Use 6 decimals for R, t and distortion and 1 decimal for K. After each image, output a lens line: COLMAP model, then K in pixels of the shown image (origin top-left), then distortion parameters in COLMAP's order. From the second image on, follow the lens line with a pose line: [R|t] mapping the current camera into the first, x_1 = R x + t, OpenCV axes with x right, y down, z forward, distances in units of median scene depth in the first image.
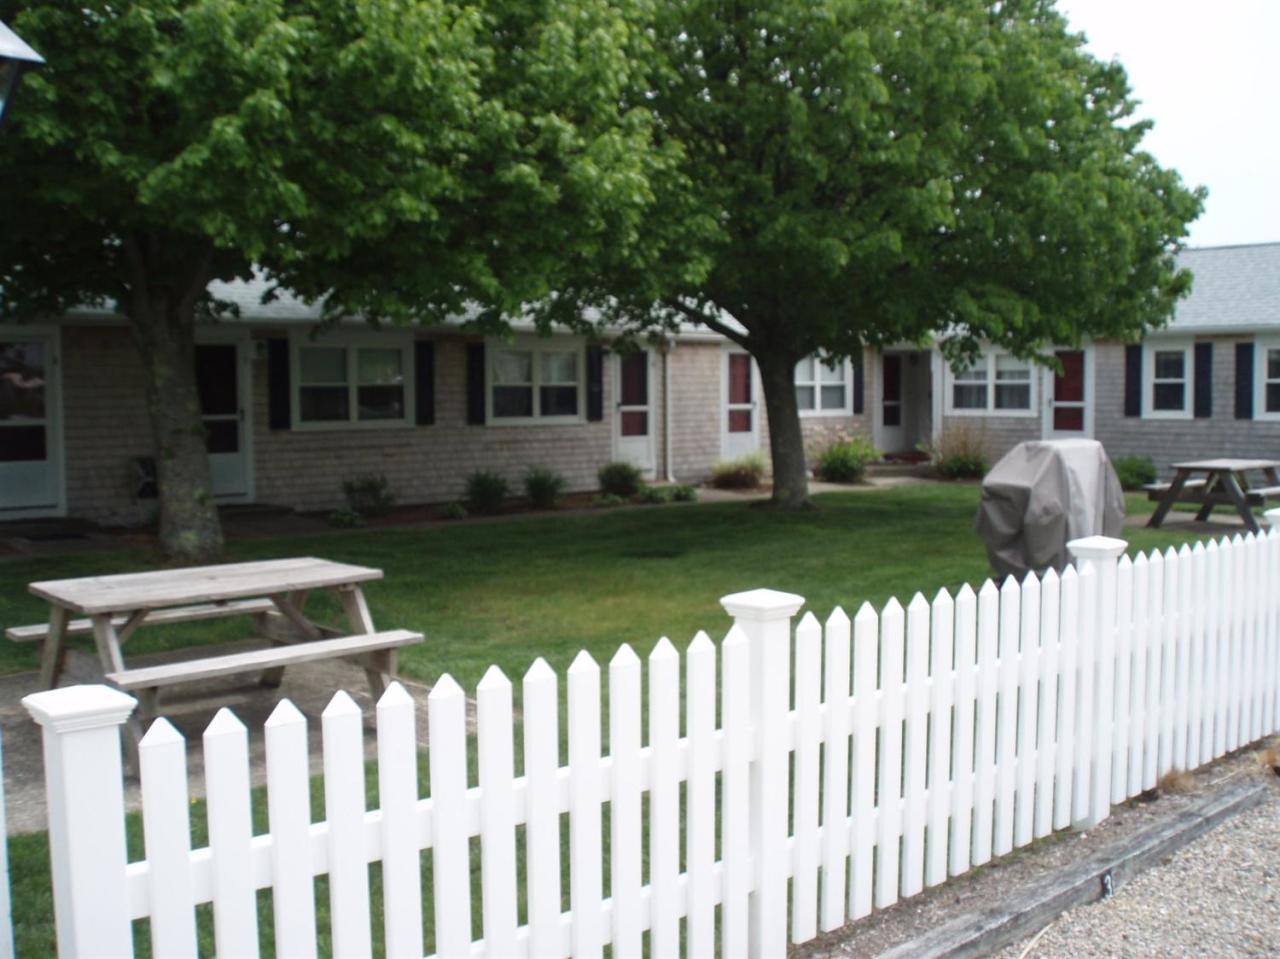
lens RADIAL K [[1370.8, 0, 637.9], [0, 1370.8, 484.0], [0, 0, 1]] dist [-0.120173, 0.000000]
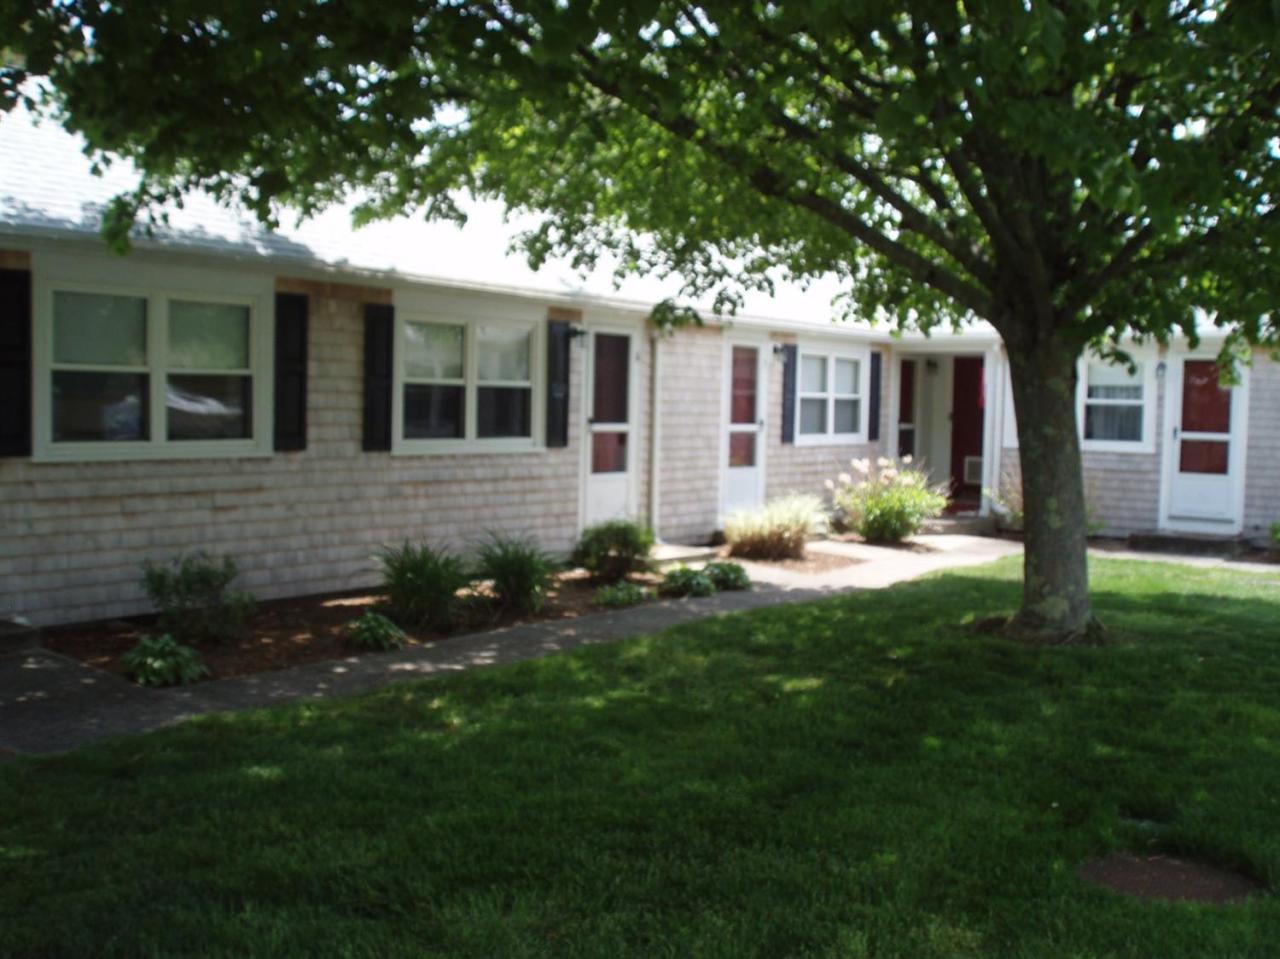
lens RADIAL K [[1370.8, 0, 642.6], [0, 1370.8, 477.8], [0, 0, 1]] dist [-0.120173, 0.000000]
pose [[0.980007, 0.017948, 0.198154, -0.109876], [-0.015170, 0.999764, -0.015527, -0.023294], [-0.198386, 0.012211, 0.980048, 0.394592]]
